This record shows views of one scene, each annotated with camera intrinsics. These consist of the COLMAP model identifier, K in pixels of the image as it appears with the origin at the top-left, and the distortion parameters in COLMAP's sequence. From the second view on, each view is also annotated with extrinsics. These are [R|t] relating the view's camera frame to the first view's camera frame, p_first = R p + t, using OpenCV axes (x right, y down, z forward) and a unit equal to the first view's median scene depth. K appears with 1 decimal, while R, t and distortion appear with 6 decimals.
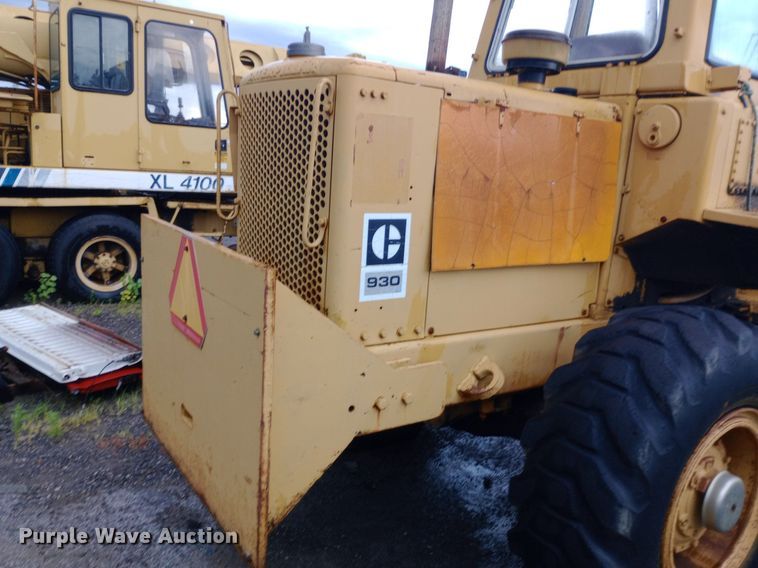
lens RADIAL K [[621.5, 0, 380.5], [0, 621.5, 281.6], [0, 0, 1]] dist [0.083303, -0.142423]
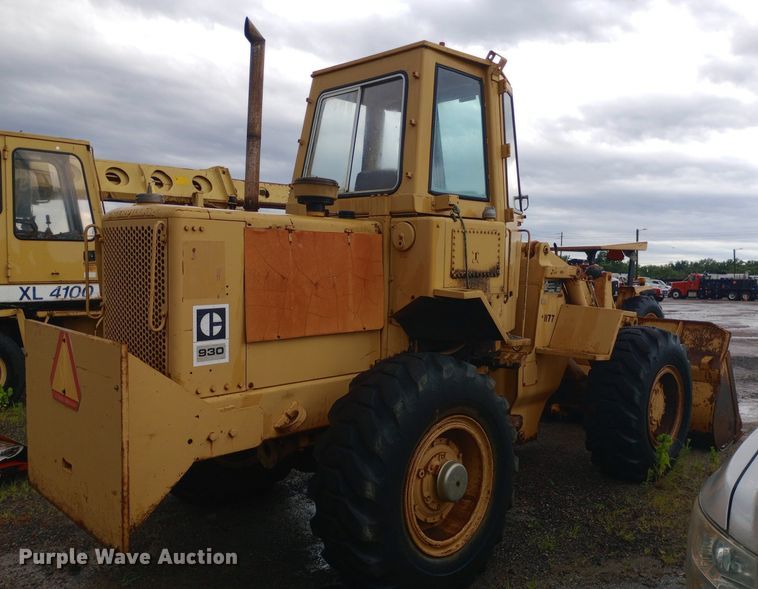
lens RADIAL K [[639.6, 0, 380.7], [0, 639.6, 292.4], [0, 0, 1]] dist [0.112411, -0.189351]
pose [[0.983233, -0.063712, 0.170863, 0.129928], [0.085452, 0.988714, -0.123056, 0.072823], [-0.161094, 0.135593, 0.977580, -0.491422]]
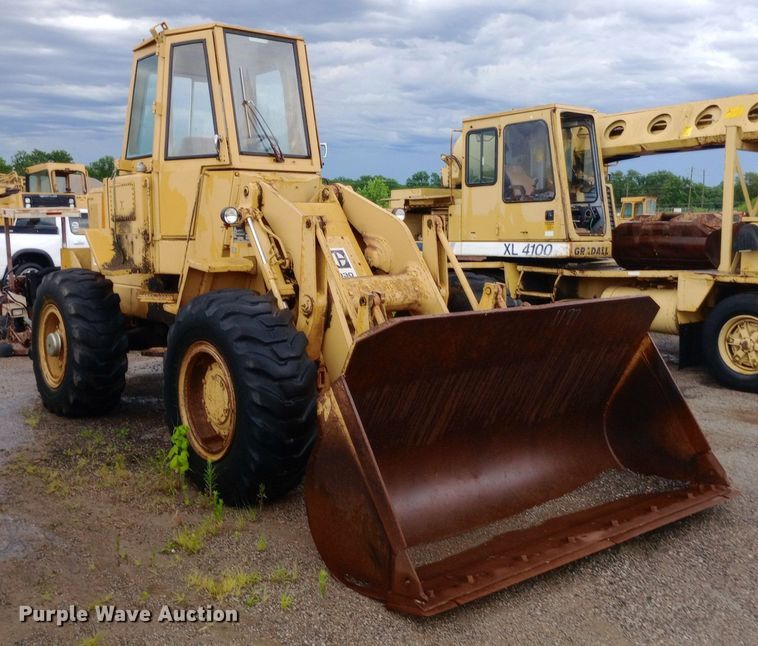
lens RADIAL K [[811.7, 0, 359.7], [0, 811.7, 302.7], [0, 0, 1]] dist [0.165394, -0.320177]
pose [[0.056691, 0.024479, -0.998092, 3.499838], [-0.183352, 0.982952, 0.013693, -0.065419], [0.981411, 0.182226, 0.060212, 1.778246]]
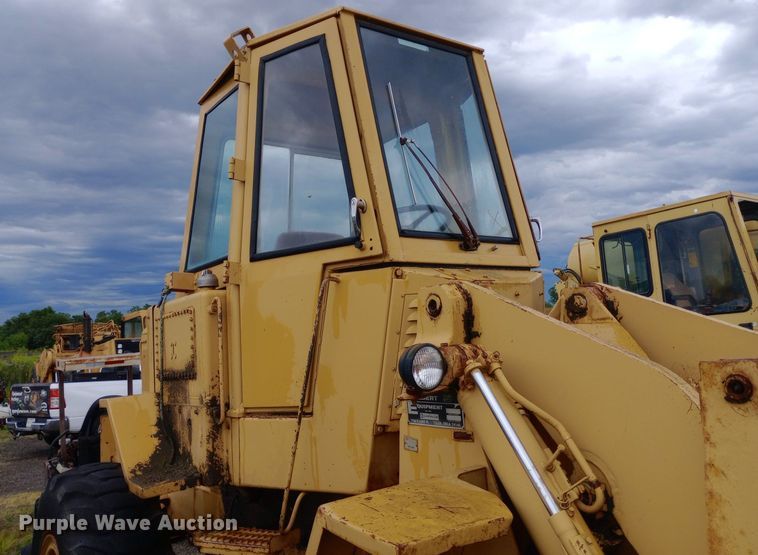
lens RADIAL K [[647.8, 0, 379.0], [0, 647.8, 277.5], [0, 0, 1]] dist [0.043202, -0.000758]
pose [[0.021360, -0.181012, -0.983249, 1.896342], [-0.132074, 0.974343, -0.182242, -0.166873], [0.991010, 0.133754, -0.003095, 1.460796]]
